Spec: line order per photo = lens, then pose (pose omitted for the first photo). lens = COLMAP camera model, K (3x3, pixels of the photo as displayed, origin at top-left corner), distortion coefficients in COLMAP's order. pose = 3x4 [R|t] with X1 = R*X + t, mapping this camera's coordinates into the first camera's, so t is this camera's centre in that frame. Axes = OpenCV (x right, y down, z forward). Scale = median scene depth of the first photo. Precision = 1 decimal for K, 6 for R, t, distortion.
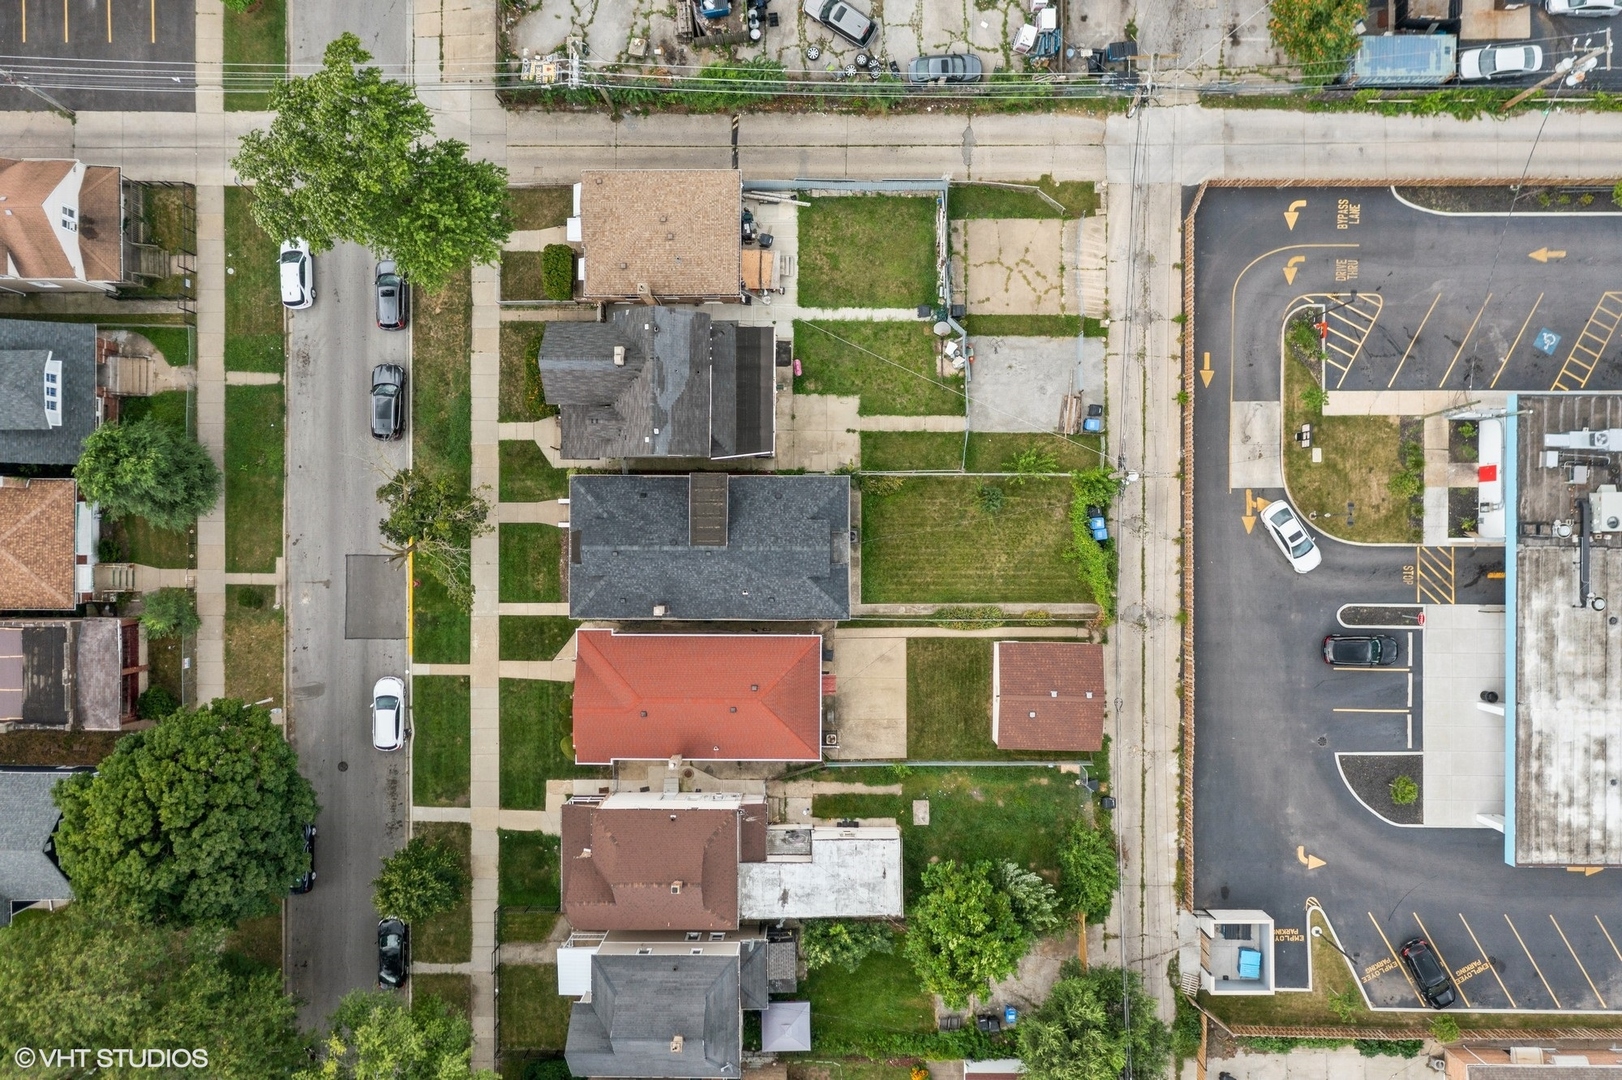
lens RADIAL K [[1307.1, 0, 813.9], [0, 1307.1, 546.8], [0, 0, 1]] dist [-0.064155, -0.003404]
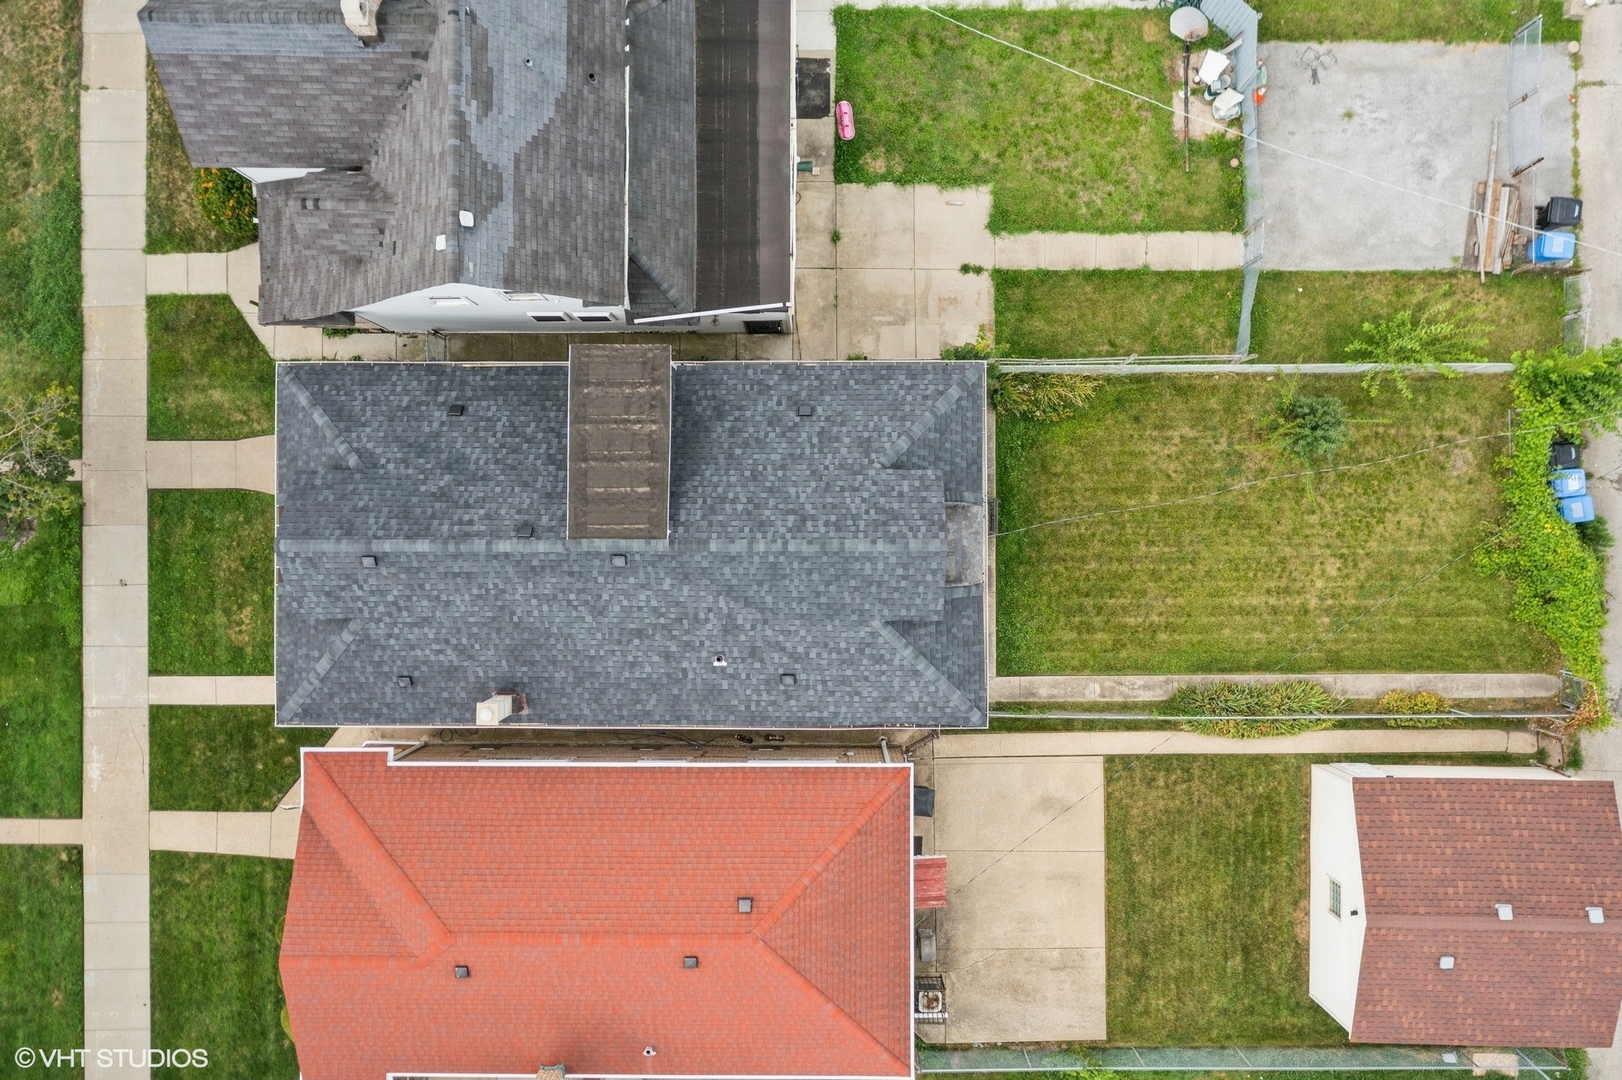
lens RADIAL K [[1307.1, 0, 809.6], [0, 1307.1, 532.4], [0, 0, 1]] dist [-0.064155, -0.003404]
pose [[0.999992, -0.003519, -0.001914, -0.023929], [0.003501, 0.999947, -0.009668, 0.000791], [0.001948, 0.009661, 0.999951, 0.581445]]
